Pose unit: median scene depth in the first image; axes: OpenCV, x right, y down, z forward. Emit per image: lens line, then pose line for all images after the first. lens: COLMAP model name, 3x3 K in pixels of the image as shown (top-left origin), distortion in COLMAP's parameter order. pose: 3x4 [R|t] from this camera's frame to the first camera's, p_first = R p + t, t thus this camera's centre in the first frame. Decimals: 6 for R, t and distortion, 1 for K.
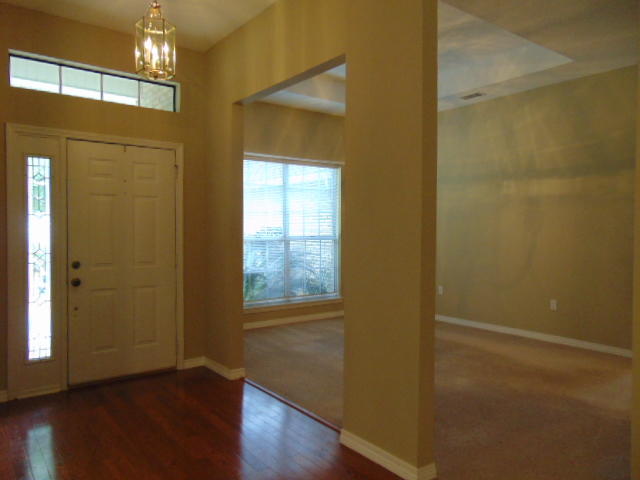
lens RADIAL K [[477.5, 0, 320.5], [0, 477.5, 238.5], [0, 0, 1]] dist [0.003903, 0.008352]
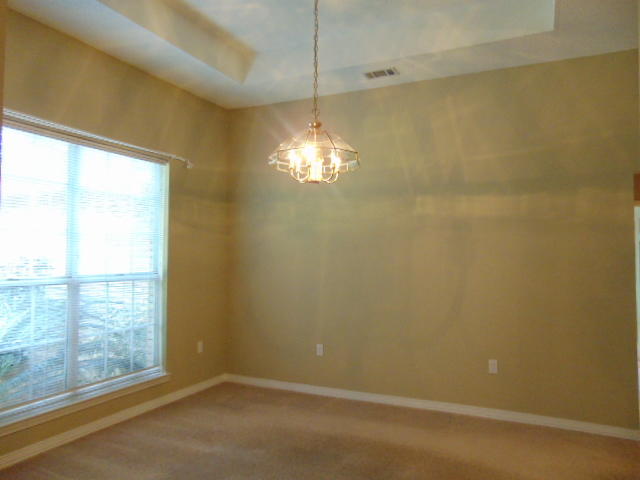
lens RADIAL K [[477.5, 0, 318.2], [0, 477.5, 239.5], [0, 0, 1]] dist [0.003903, 0.008352]
pose [[0.888359, 0.019887, 0.458720, -0.081796], [0.006589, 0.998407, -0.056044, -0.014648], [-0.459103, 0.052809, 0.886812, 0.424052]]
